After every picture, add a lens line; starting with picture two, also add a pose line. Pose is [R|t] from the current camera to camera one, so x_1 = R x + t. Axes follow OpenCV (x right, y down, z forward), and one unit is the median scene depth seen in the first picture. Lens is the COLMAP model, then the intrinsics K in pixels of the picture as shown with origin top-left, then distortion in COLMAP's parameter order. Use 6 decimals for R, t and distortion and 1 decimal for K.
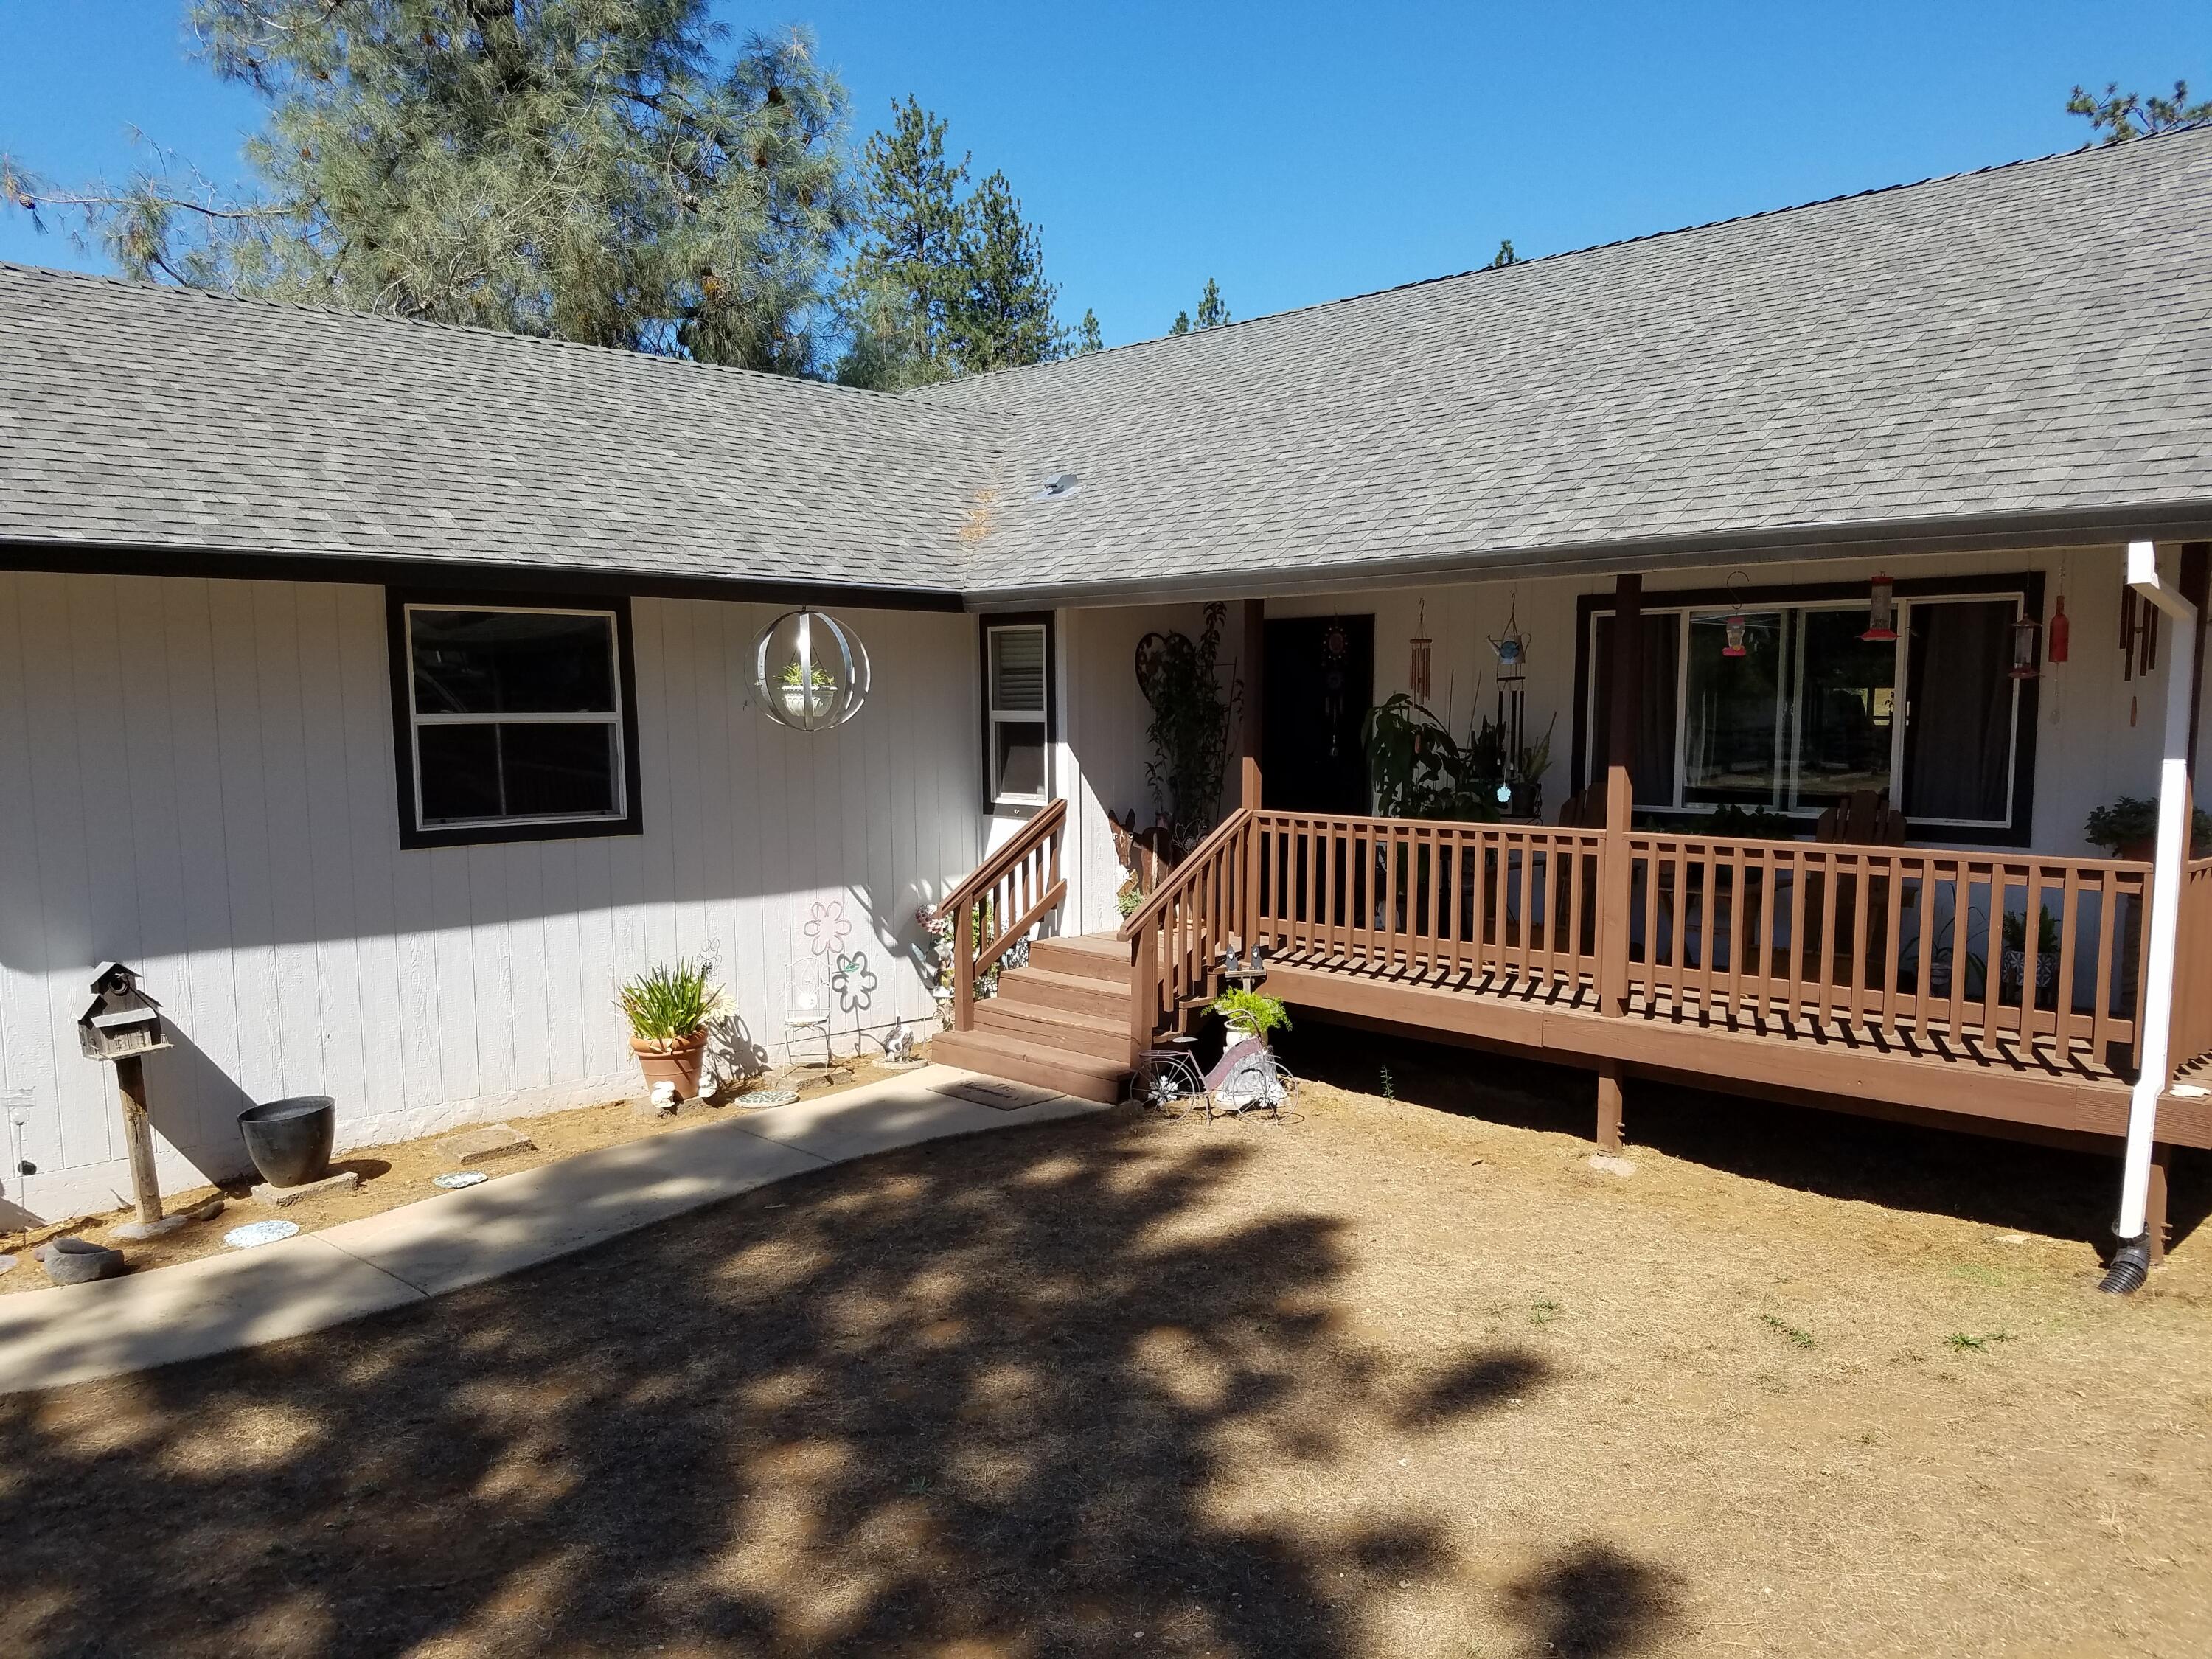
lens RADIAL K [[1699.4, 0, 1112.3], [0, 1699.4, 823.9], [0, 0, 1]] dist [0.042010, -0.046907]
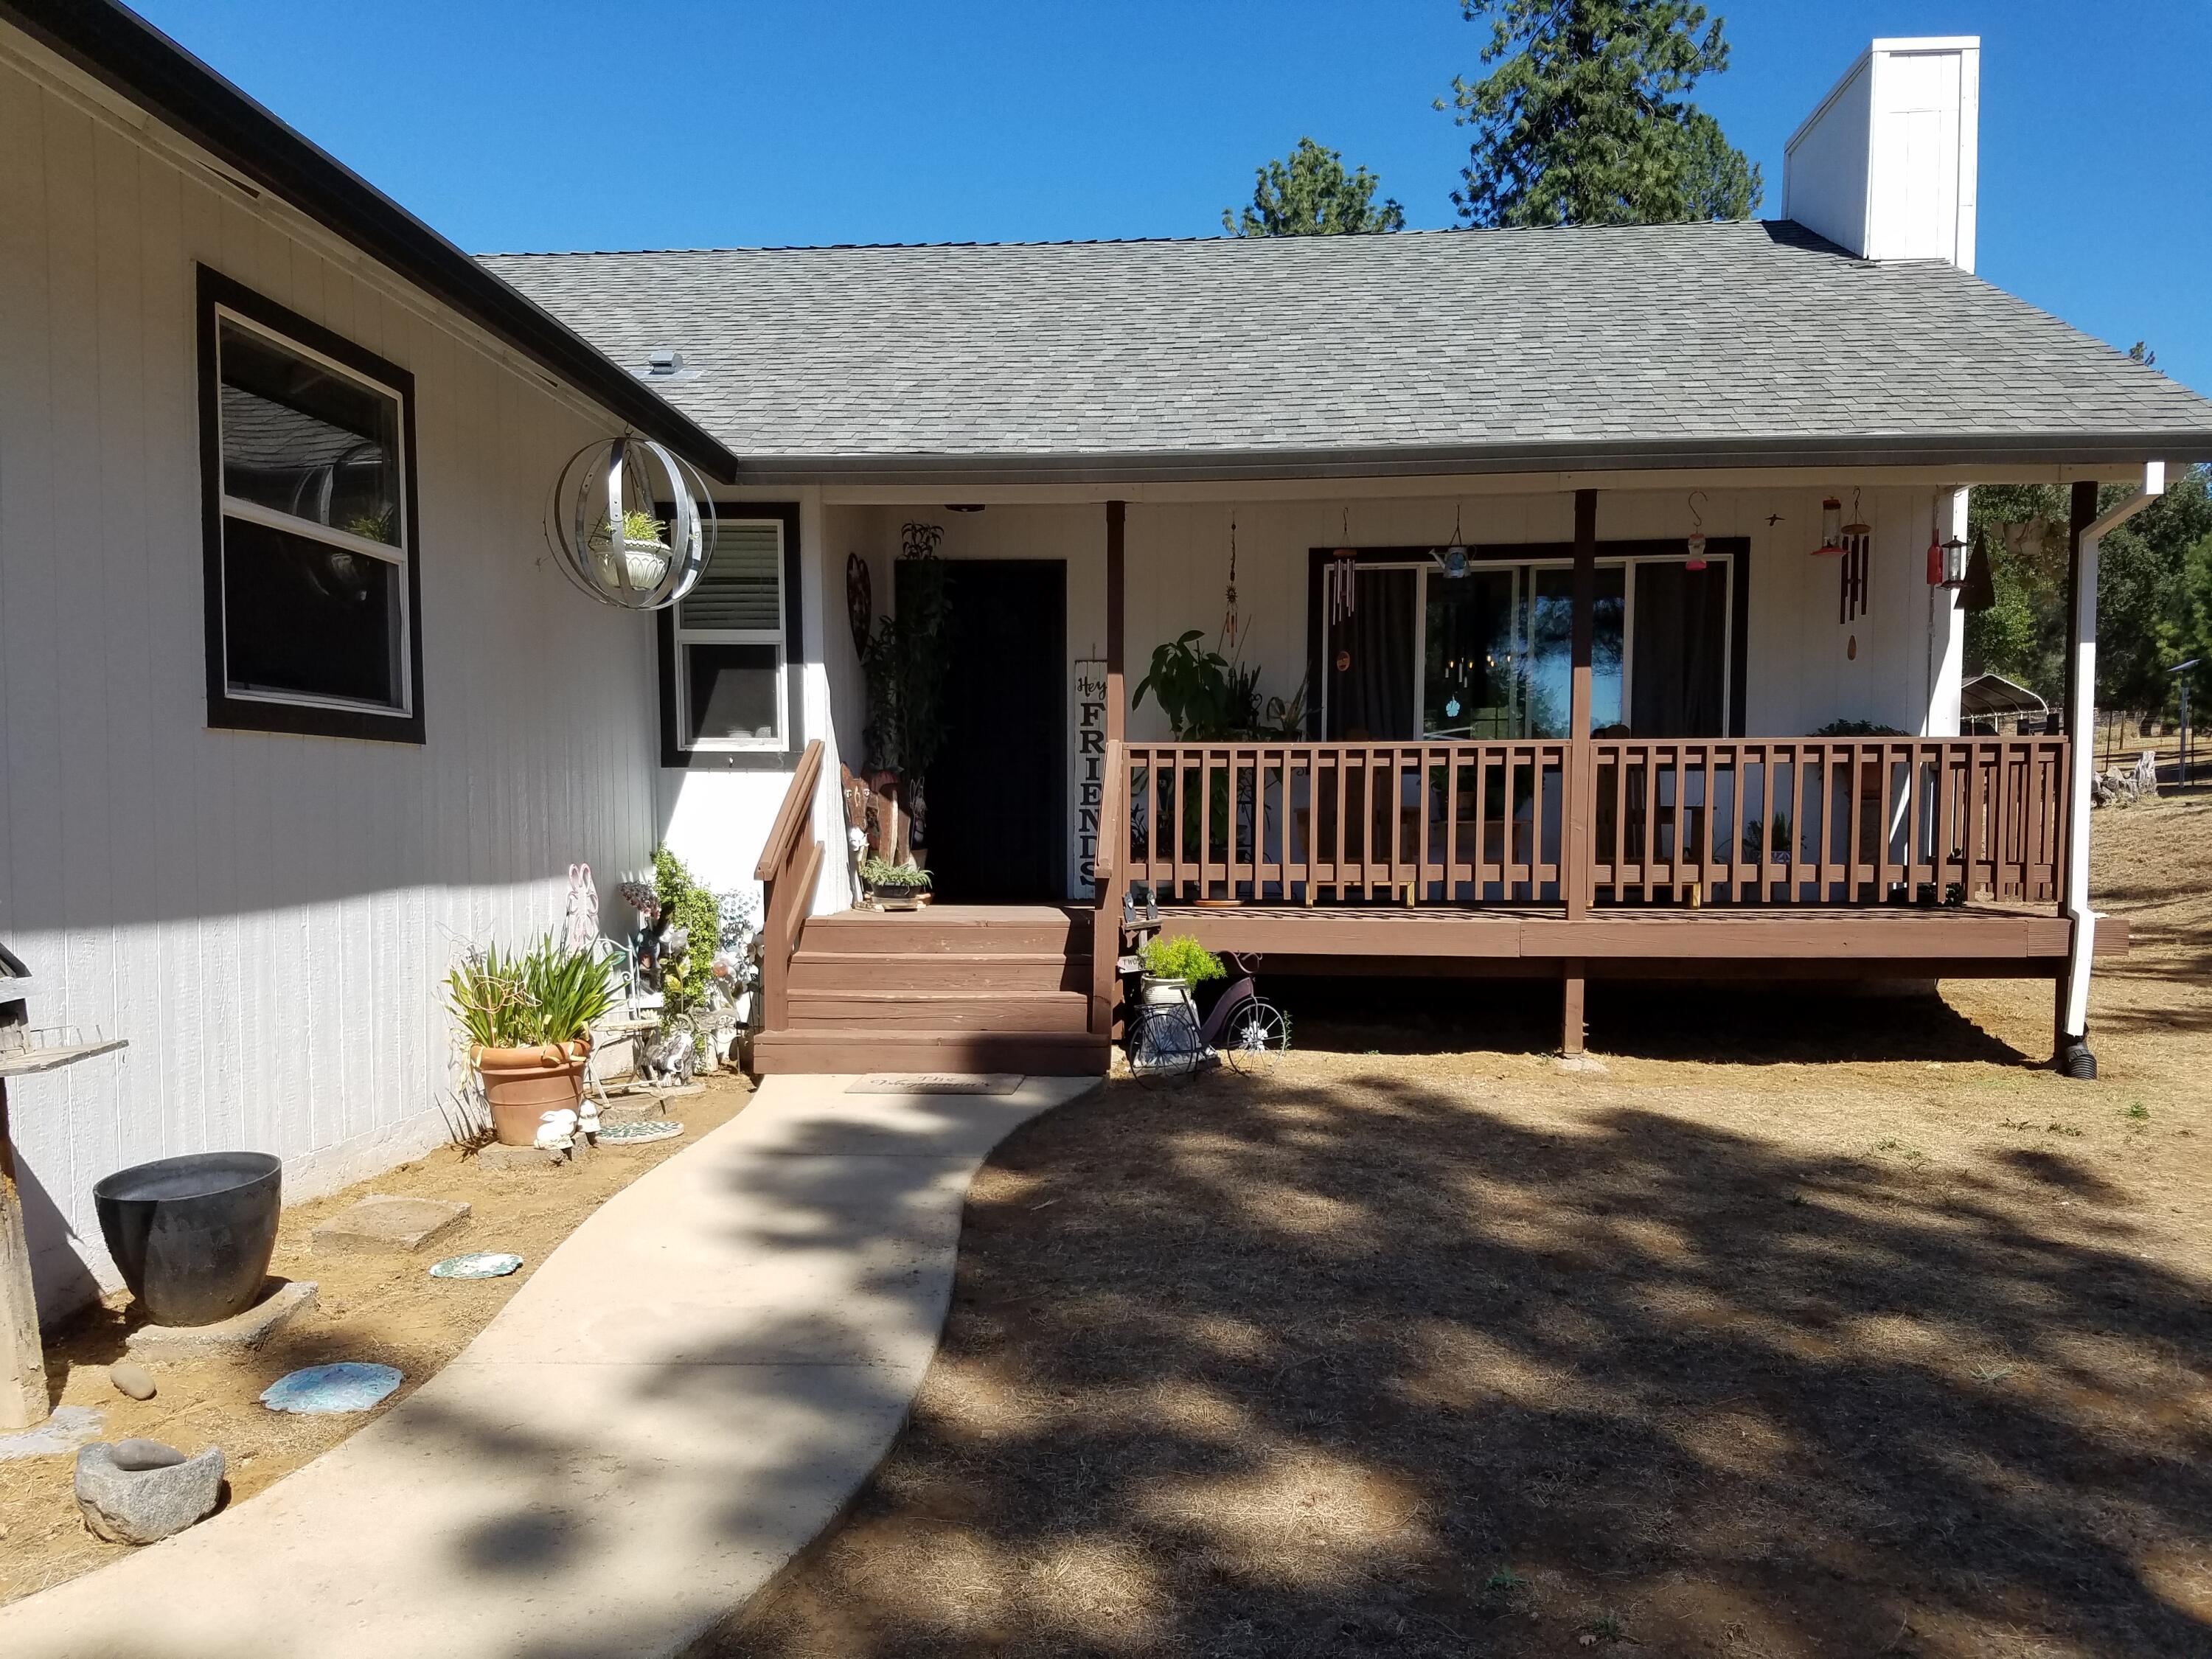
lens RADIAL K [[1805.0, 0, 1102.2], [0, 1805.0, 823.0], [0, 0, 1]] dist [0.004831, 0.015480]
pose [[0.735483, 0.004505, 0.677529, -0.630812], [0.047826, 0.997138, -0.058547, 0.100711], [-0.675853, 0.075464, 0.733163, 0.375565]]
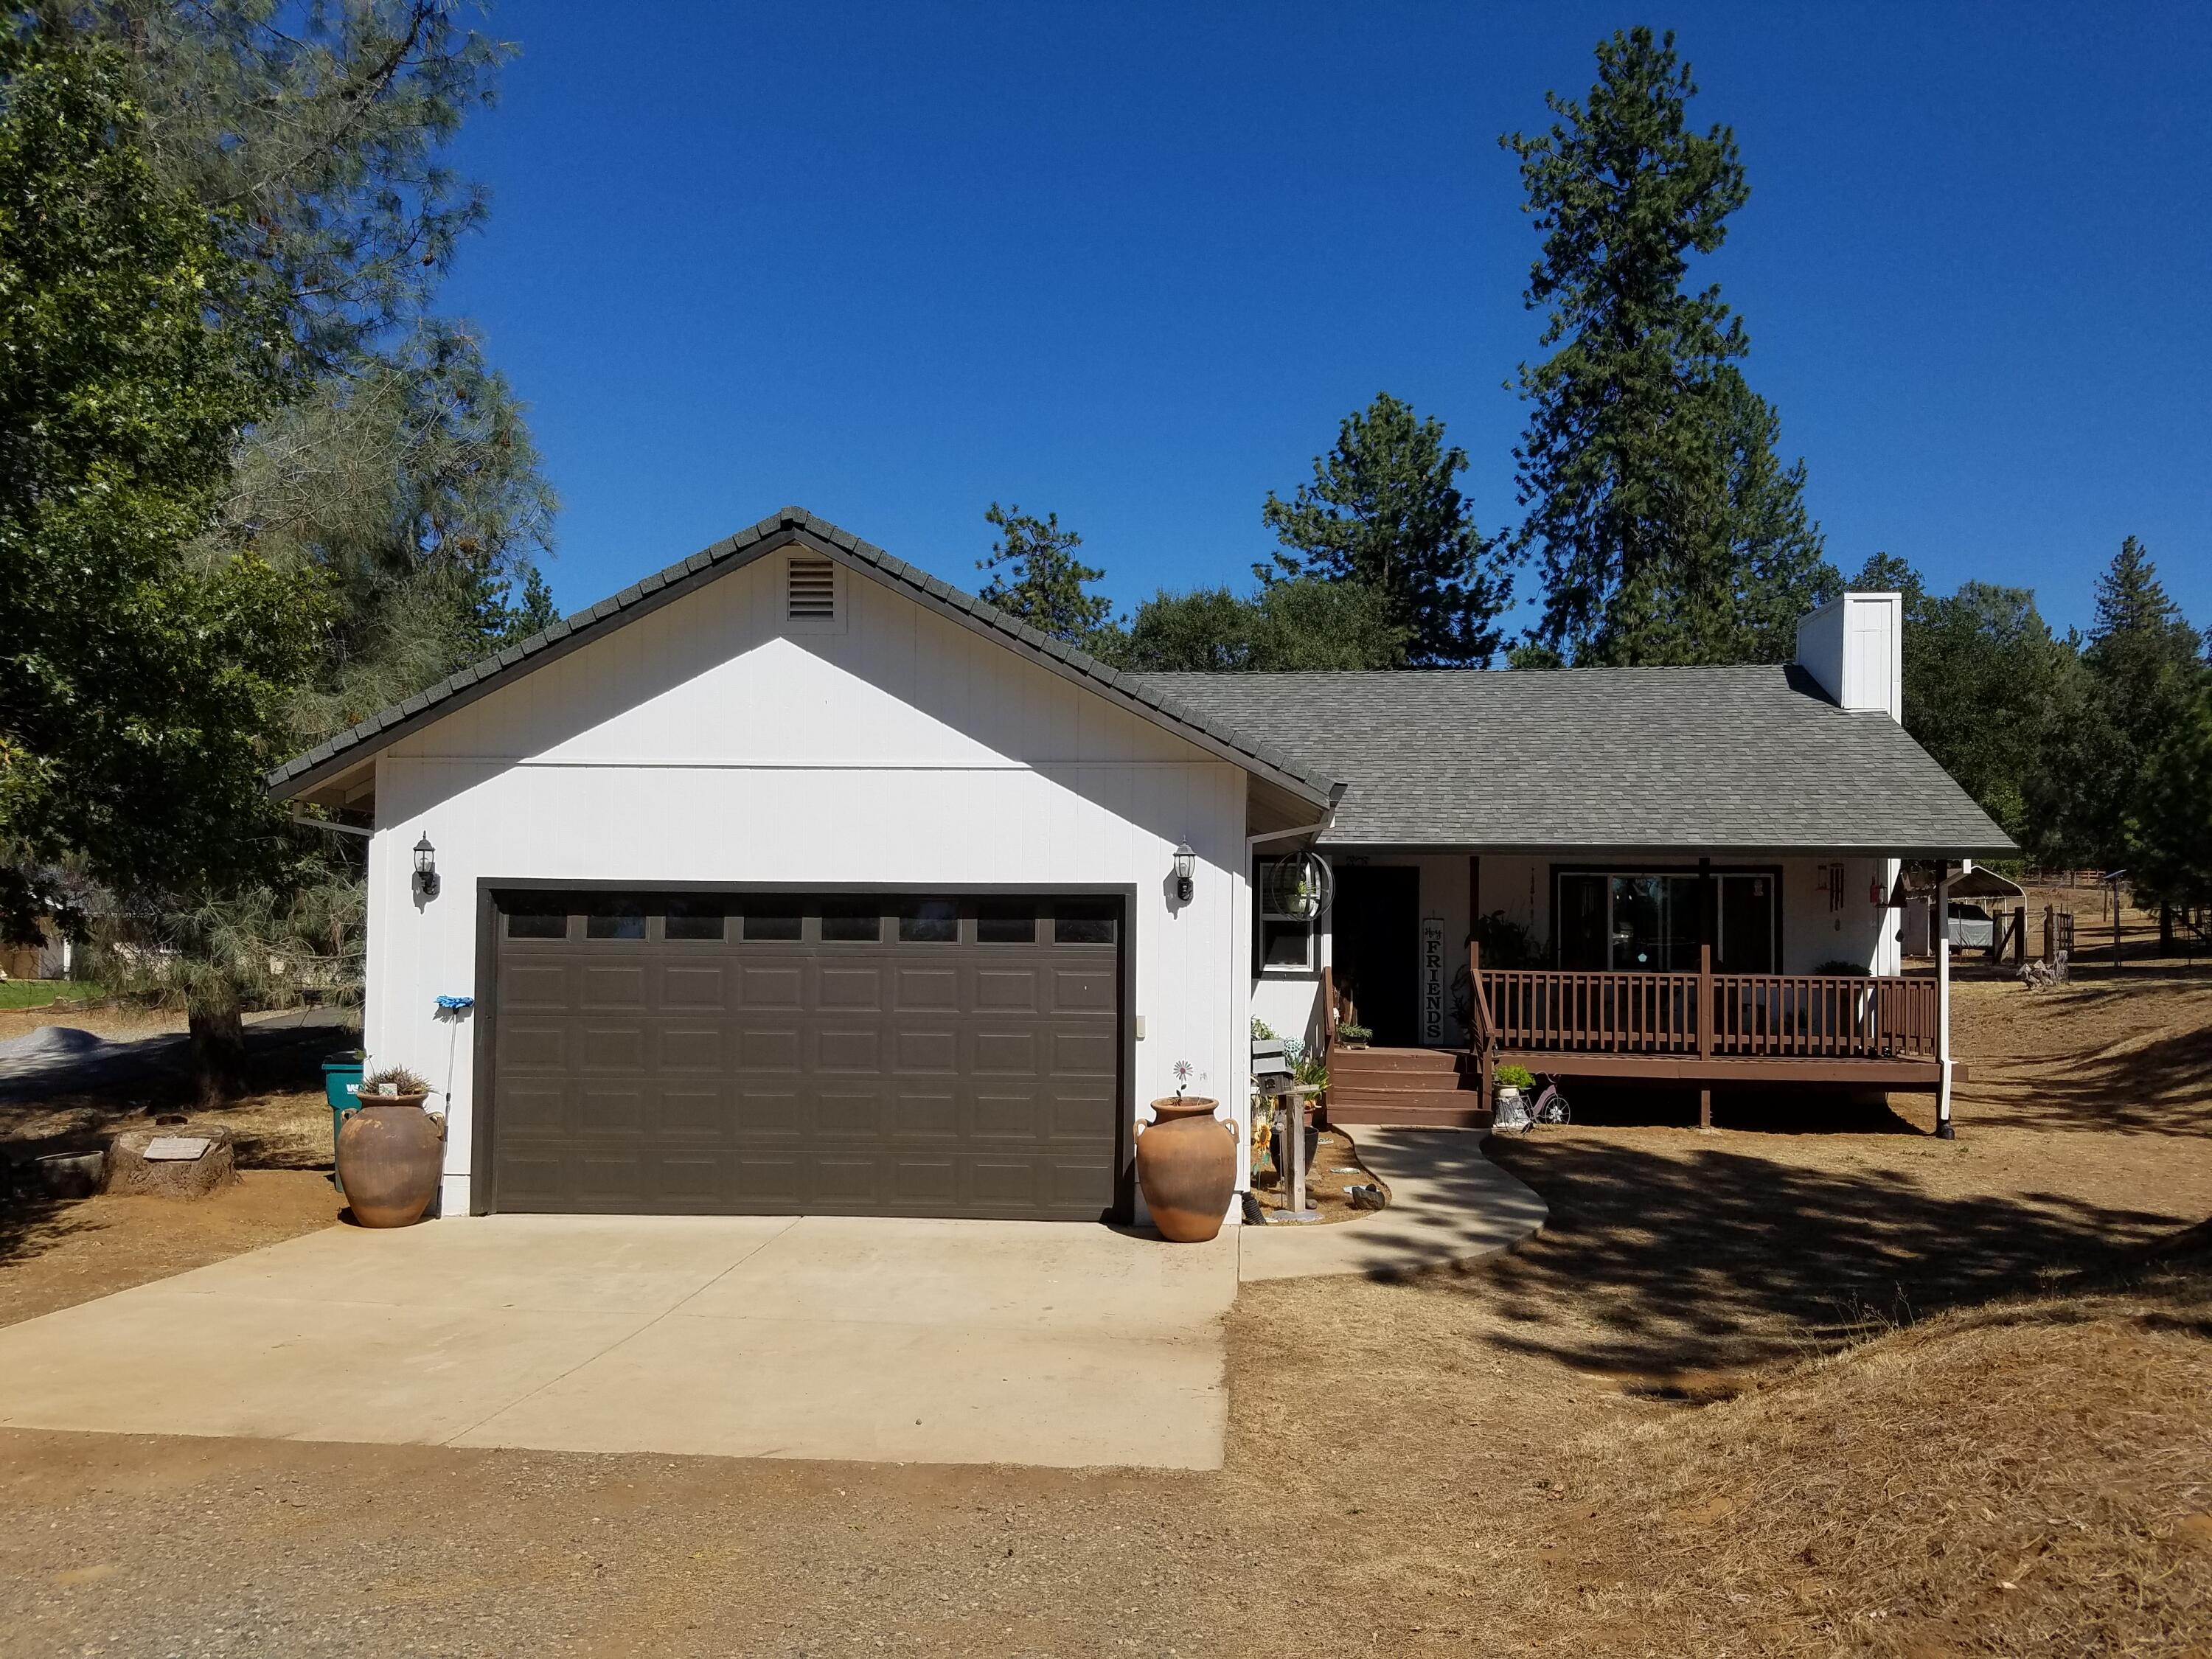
lens RADIAL K [[1699.4, 0, 1108.3], [0, 1699.4, 841.0], [0, 0, 1]] dist [0.042010, -0.046907]
pose [[0.752464, 0.062854, 0.655628, -1.639335], [0.033045, 0.990580, -0.132891, 0.096194], [-0.657804, 0.121661, 0.743298, -0.136826]]
